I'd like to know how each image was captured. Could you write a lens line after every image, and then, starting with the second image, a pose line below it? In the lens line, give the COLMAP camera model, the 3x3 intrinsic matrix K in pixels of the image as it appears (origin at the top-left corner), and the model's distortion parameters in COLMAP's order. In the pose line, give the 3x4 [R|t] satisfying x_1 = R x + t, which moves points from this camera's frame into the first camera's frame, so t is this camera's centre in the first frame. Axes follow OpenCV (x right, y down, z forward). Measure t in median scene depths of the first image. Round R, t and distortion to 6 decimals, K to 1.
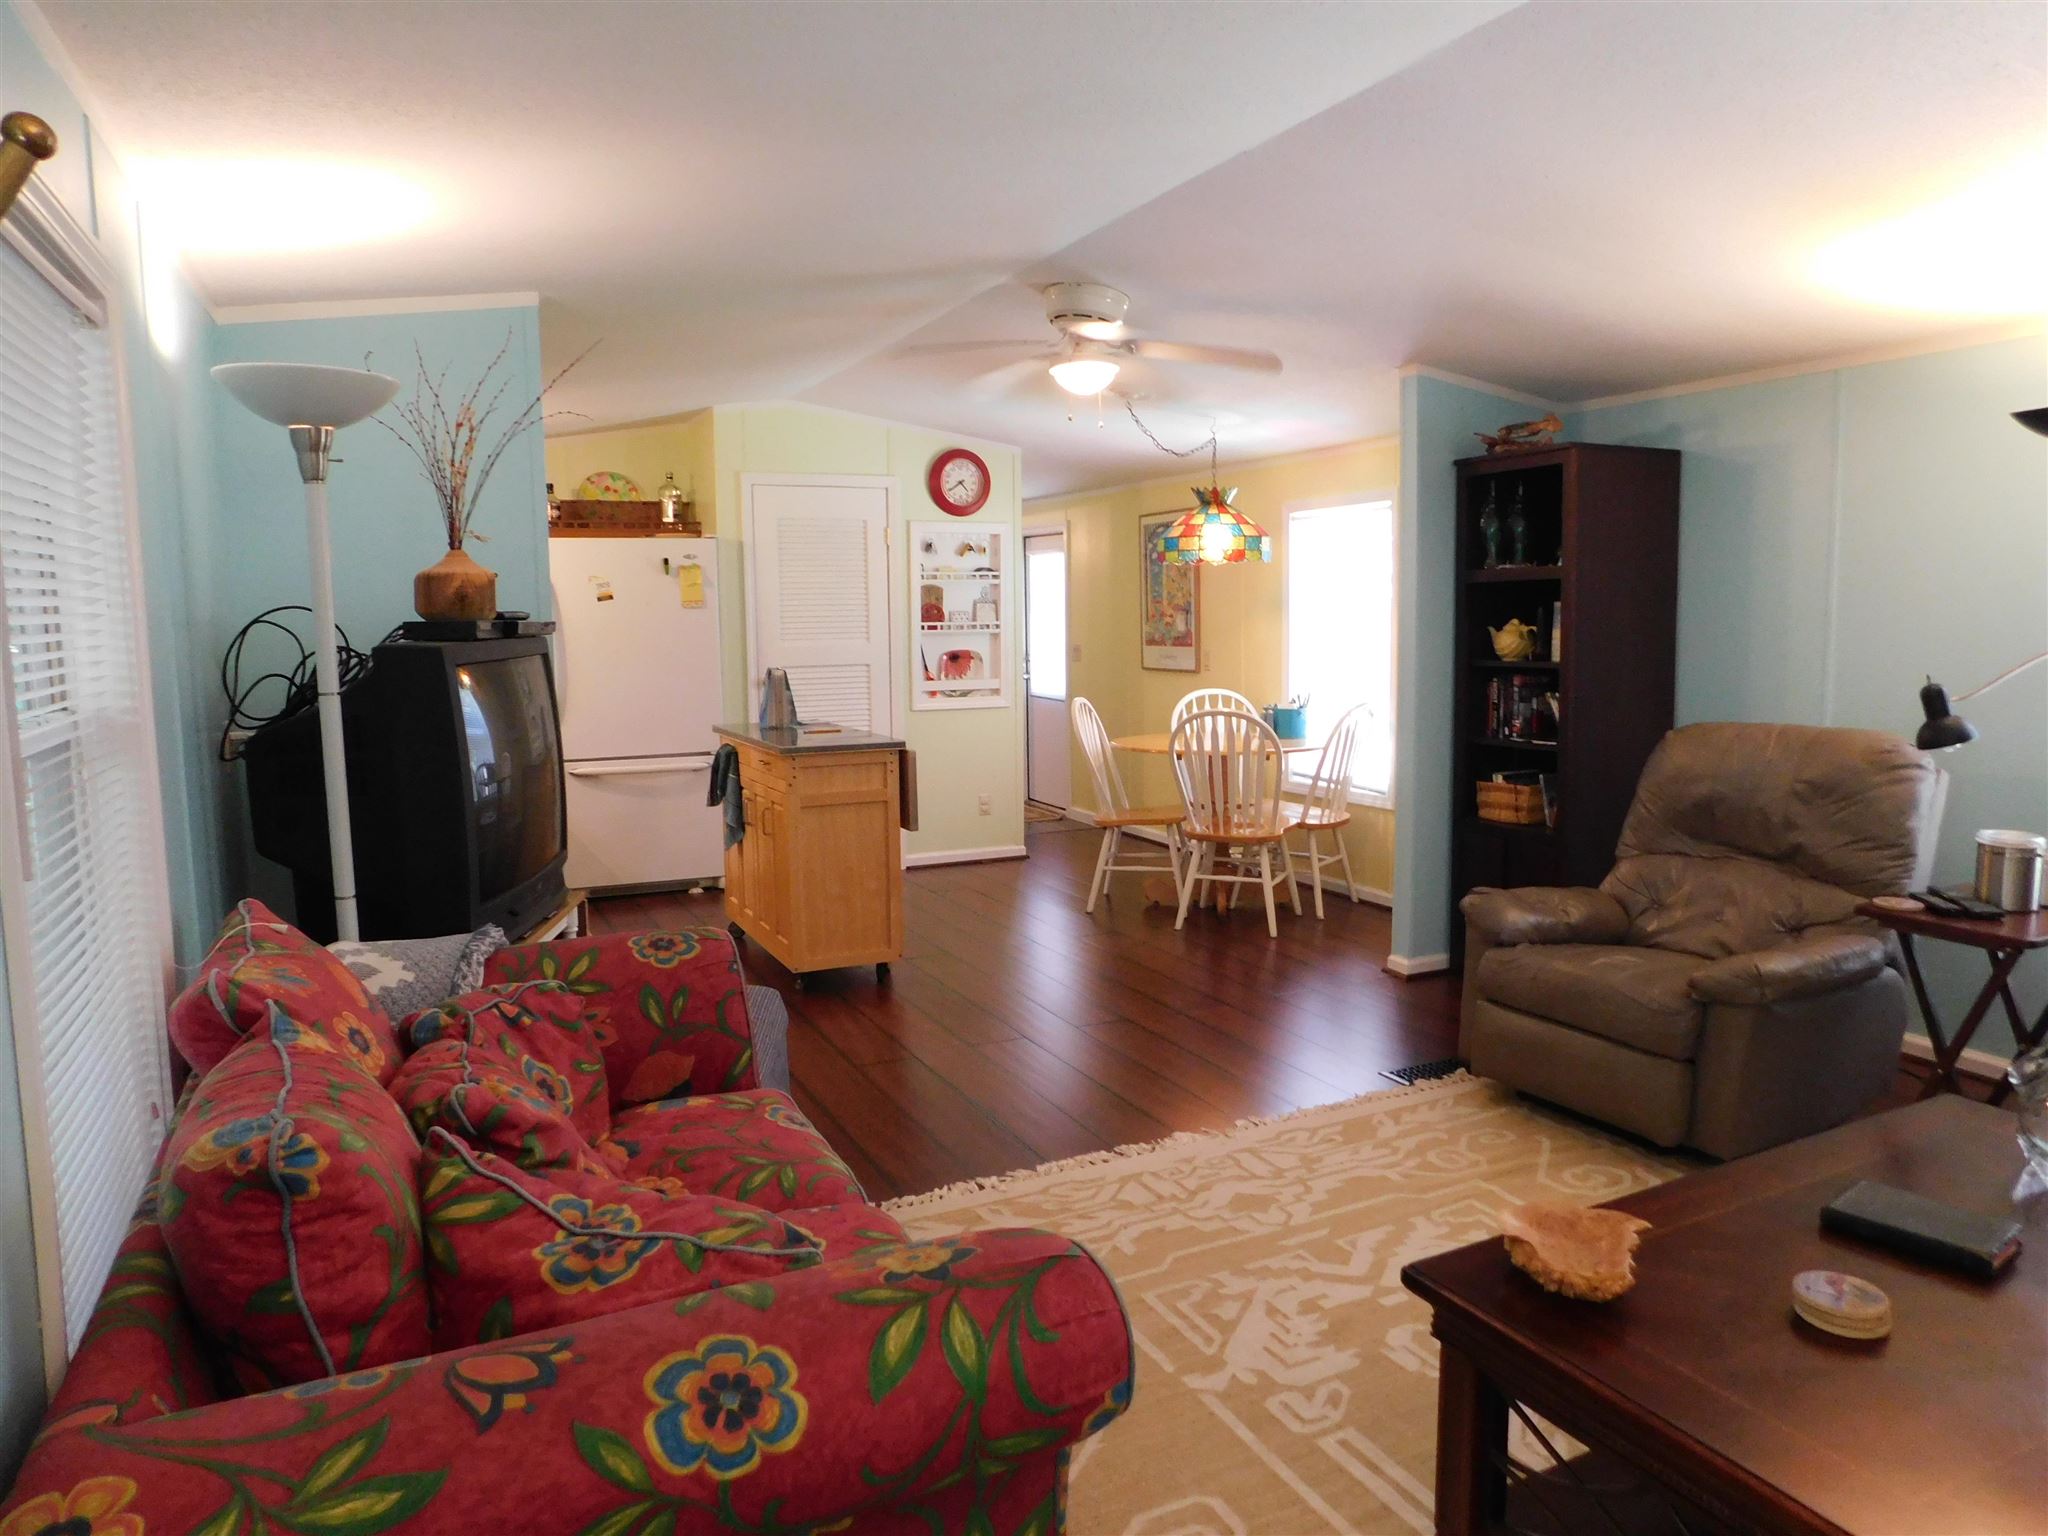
lens RADIAL K [[1356.1, 0, 1032.8], [0, 1356.1, 767.0], [0, 0, 1]] dist [-0.054614, 0.022742]
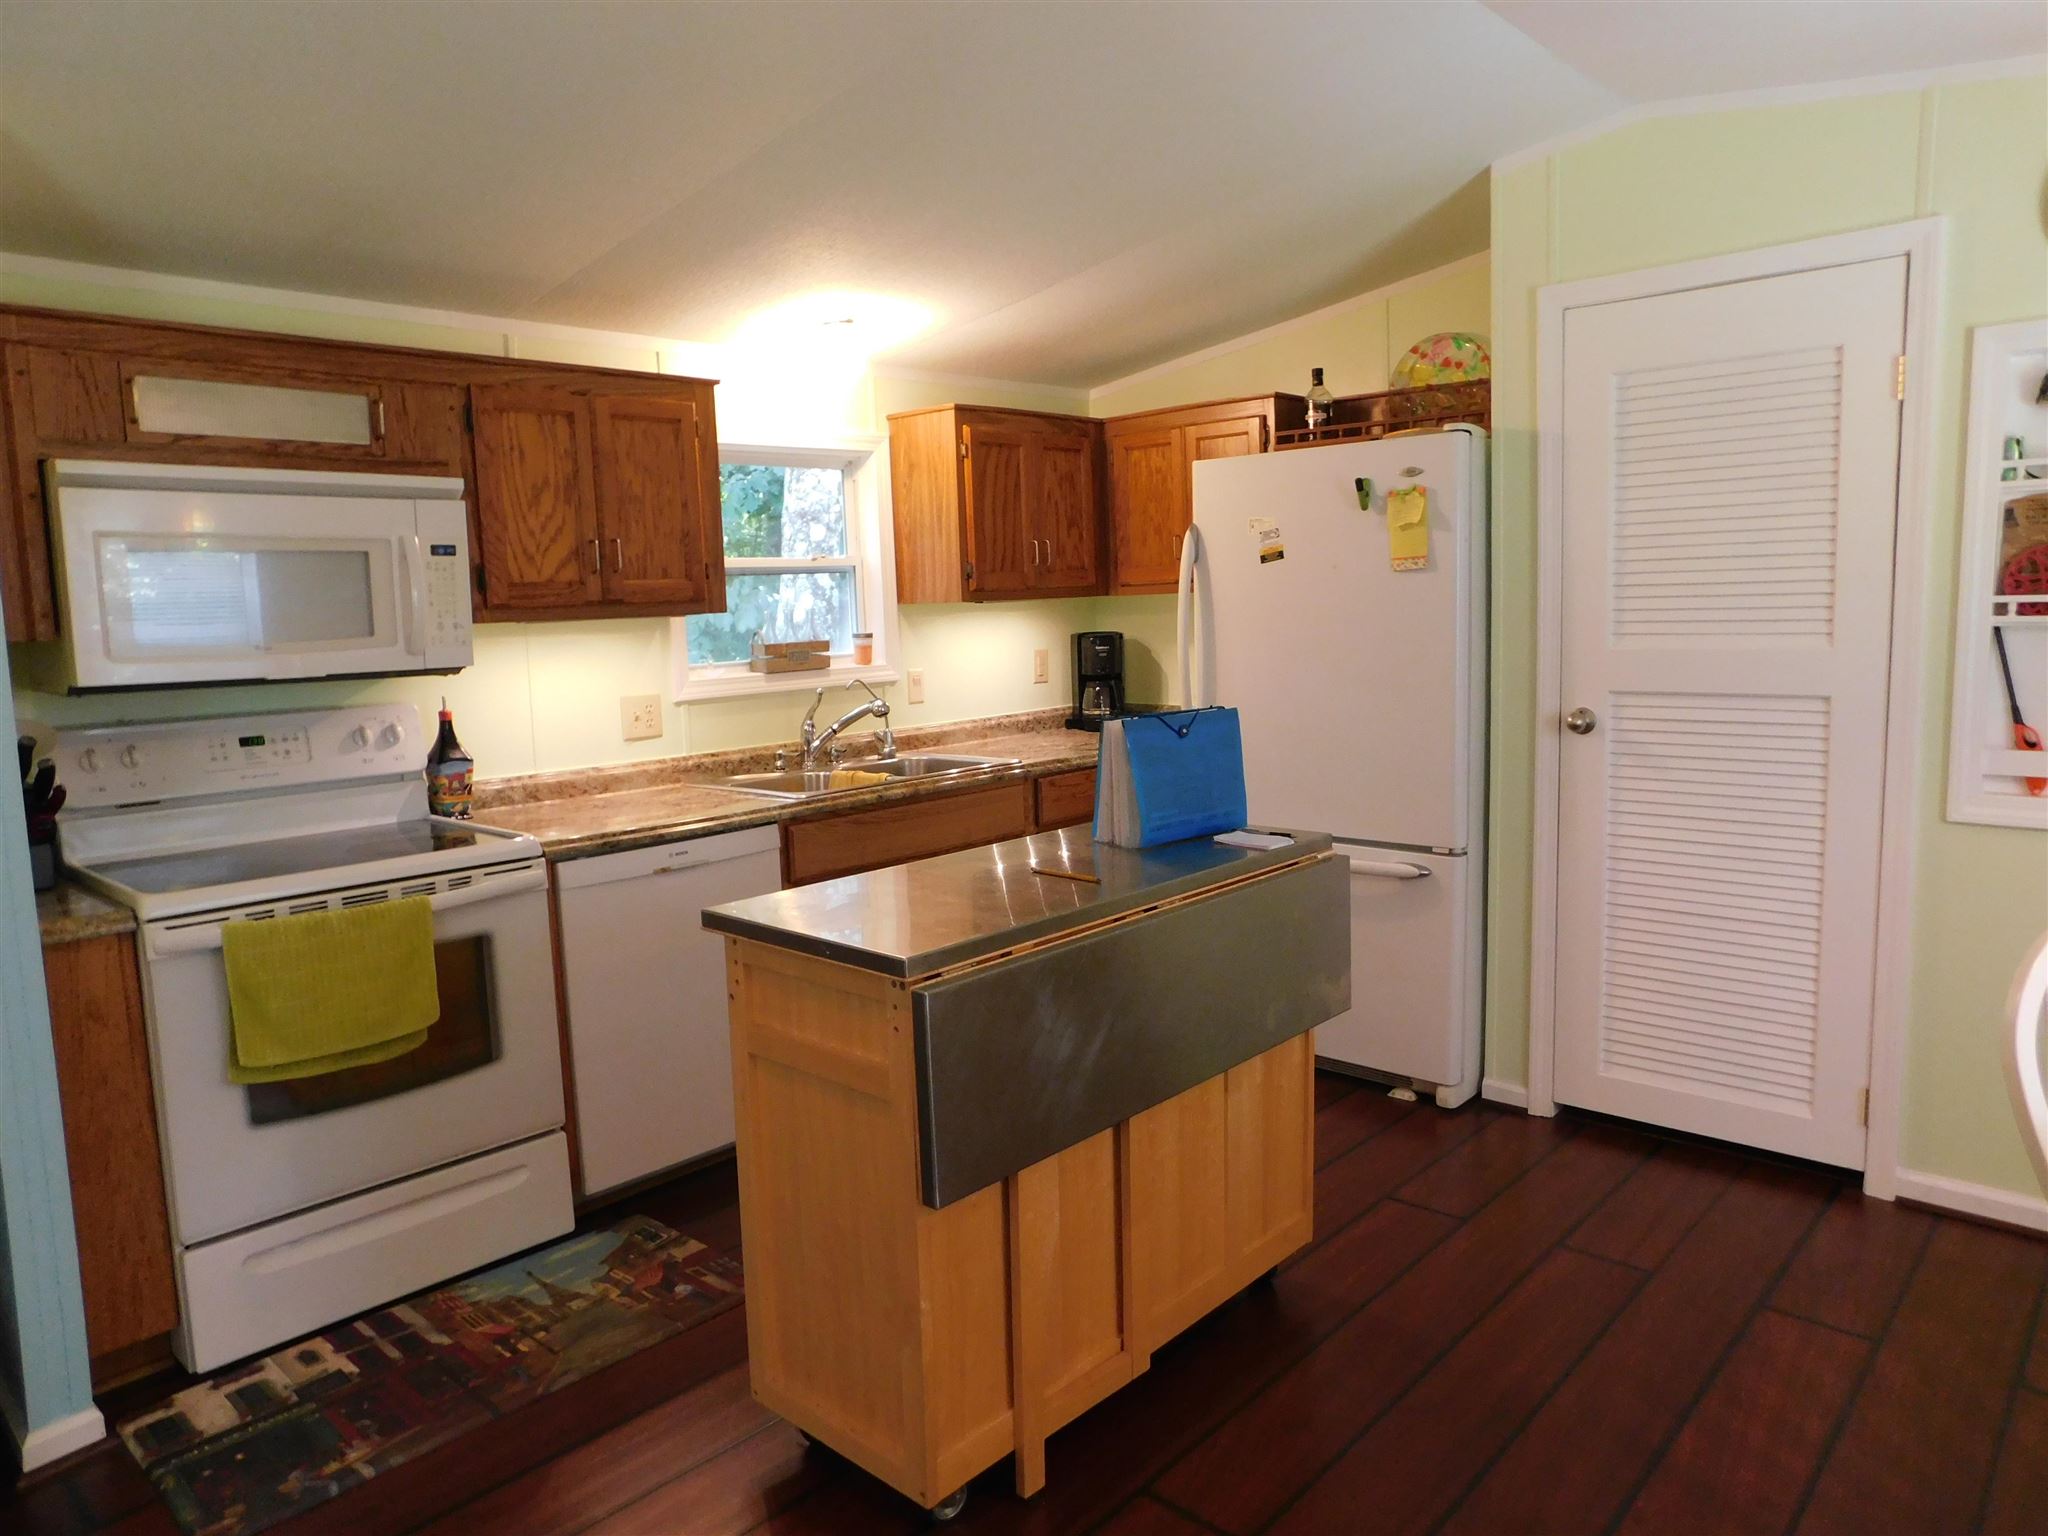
lens RADIAL K [[1356.1, 0, 1015.9], [0, 1356.1, 758.6], [0, 0, 1]] dist [-0.054614, 0.022742]
pose [[0.356158, 0.109940, -0.927936, 0.171533], [-0.078587, 0.993060, 0.087493, -0.073355], [0.931115, 0.041763, 0.362326, 0.622320]]
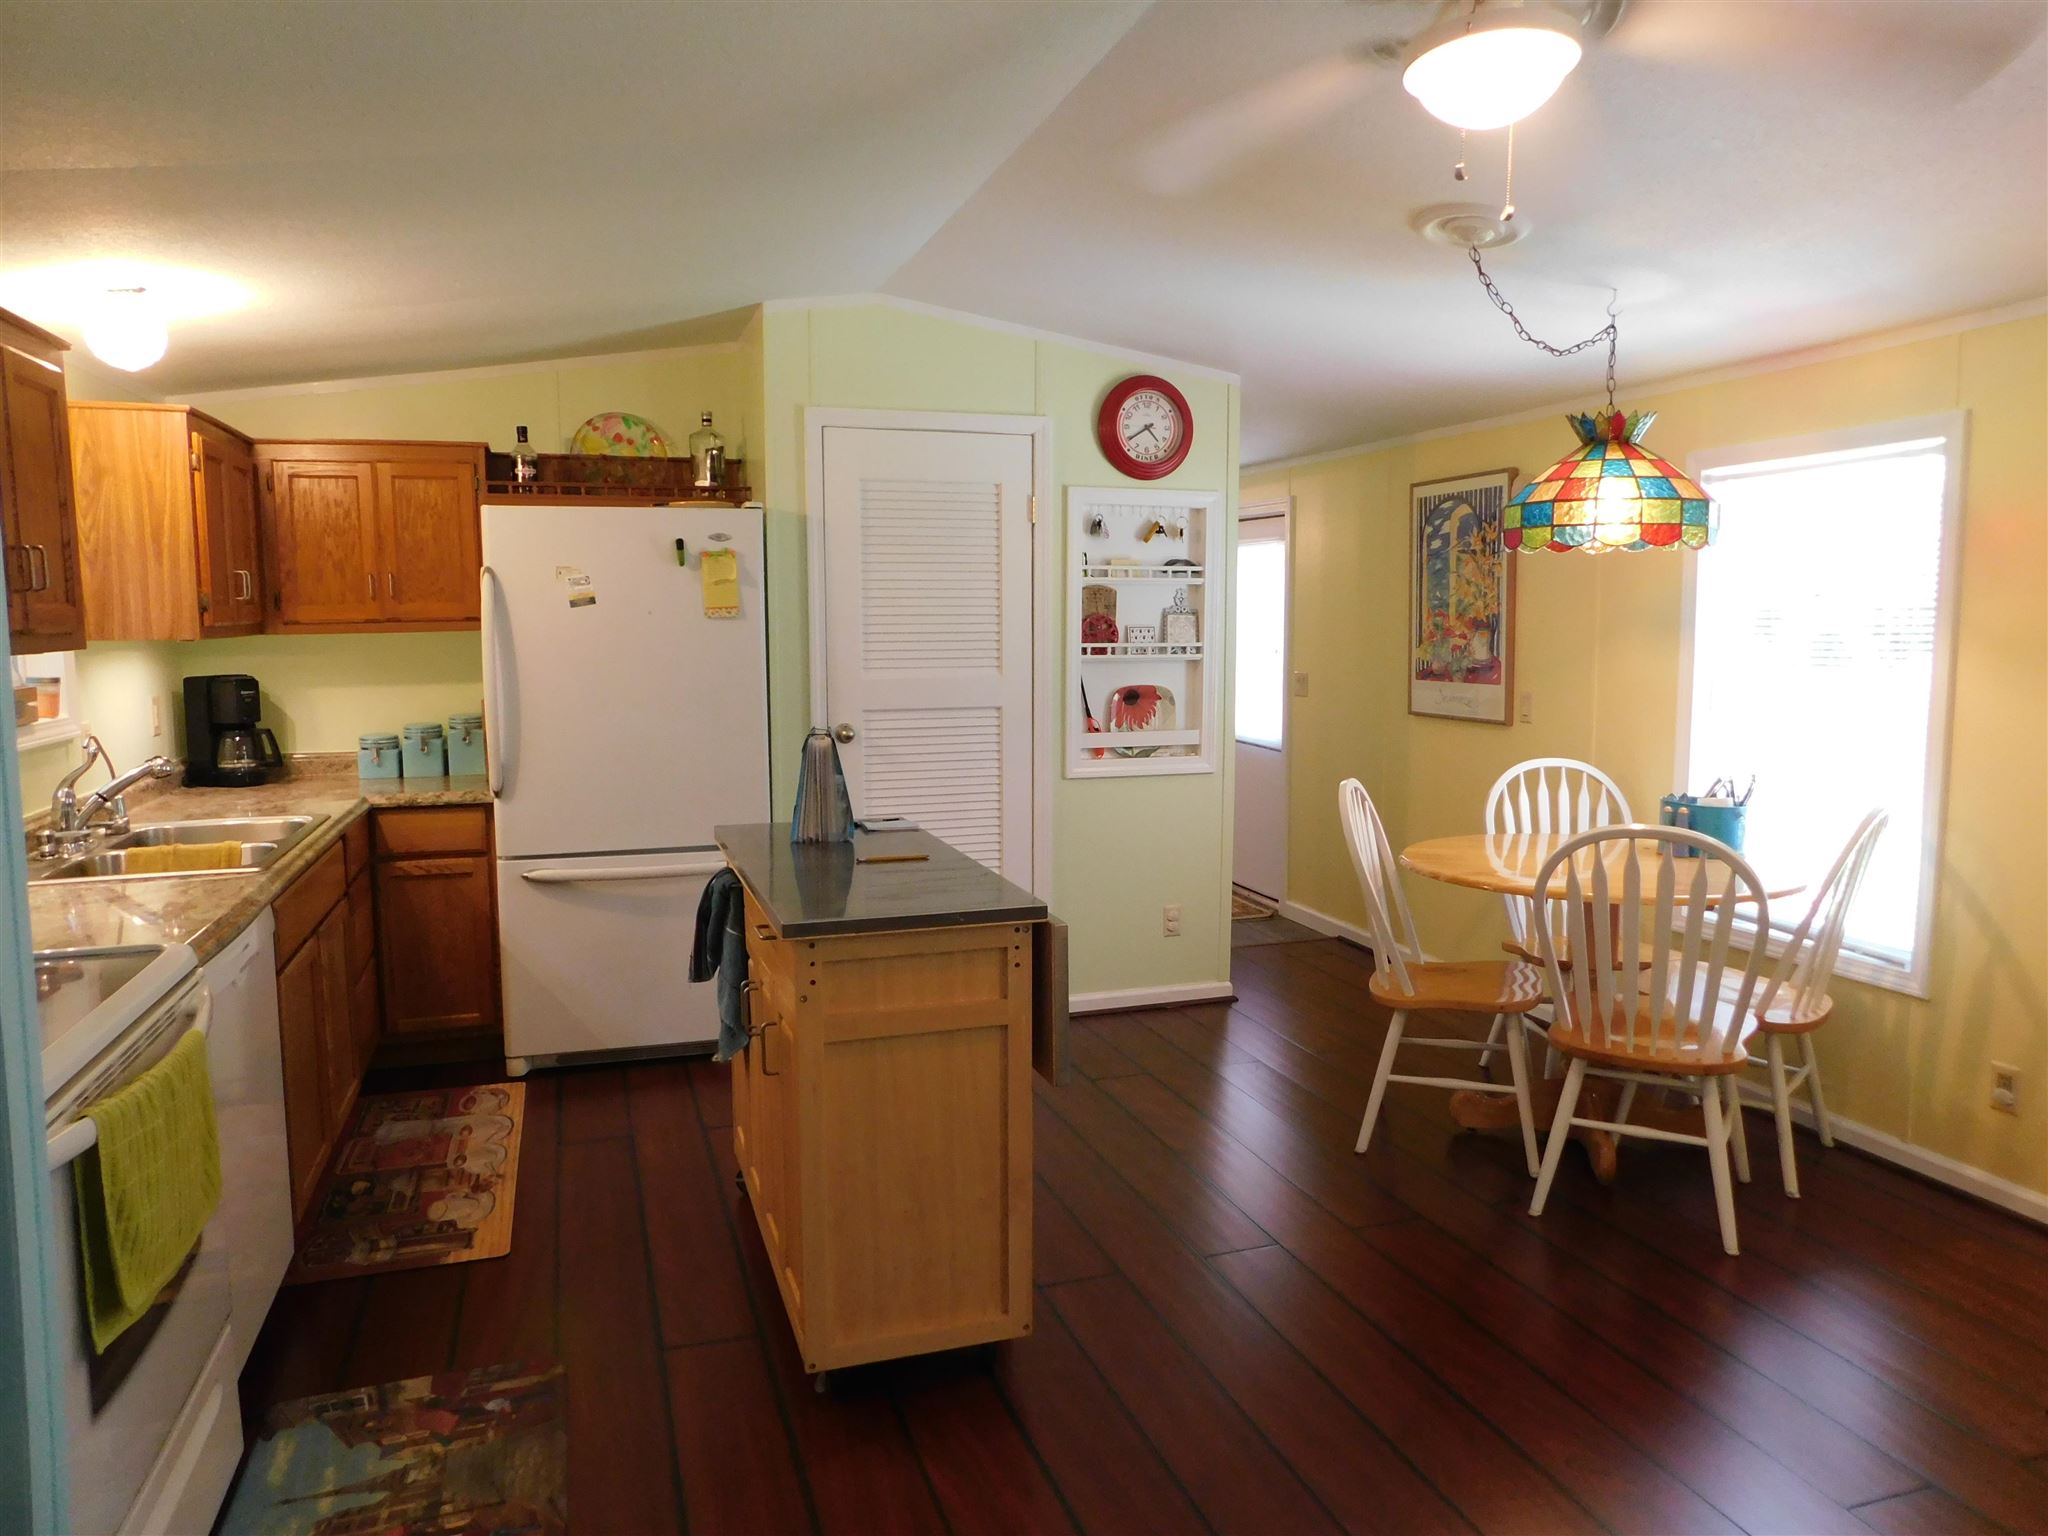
lens RADIAL K [[1356.1, 0, 1019.9], [0, 1356.1, 766.5], [0, 0, 1]] dist [-0.054614, 0.022742]
pose [[0.992143, 0.022430, -0.123080, -0.031263], [-0.022864, 0.999736, -0.002113, -0.046302], [0.123000, 0.004910, 0.992394, 0.358917]]
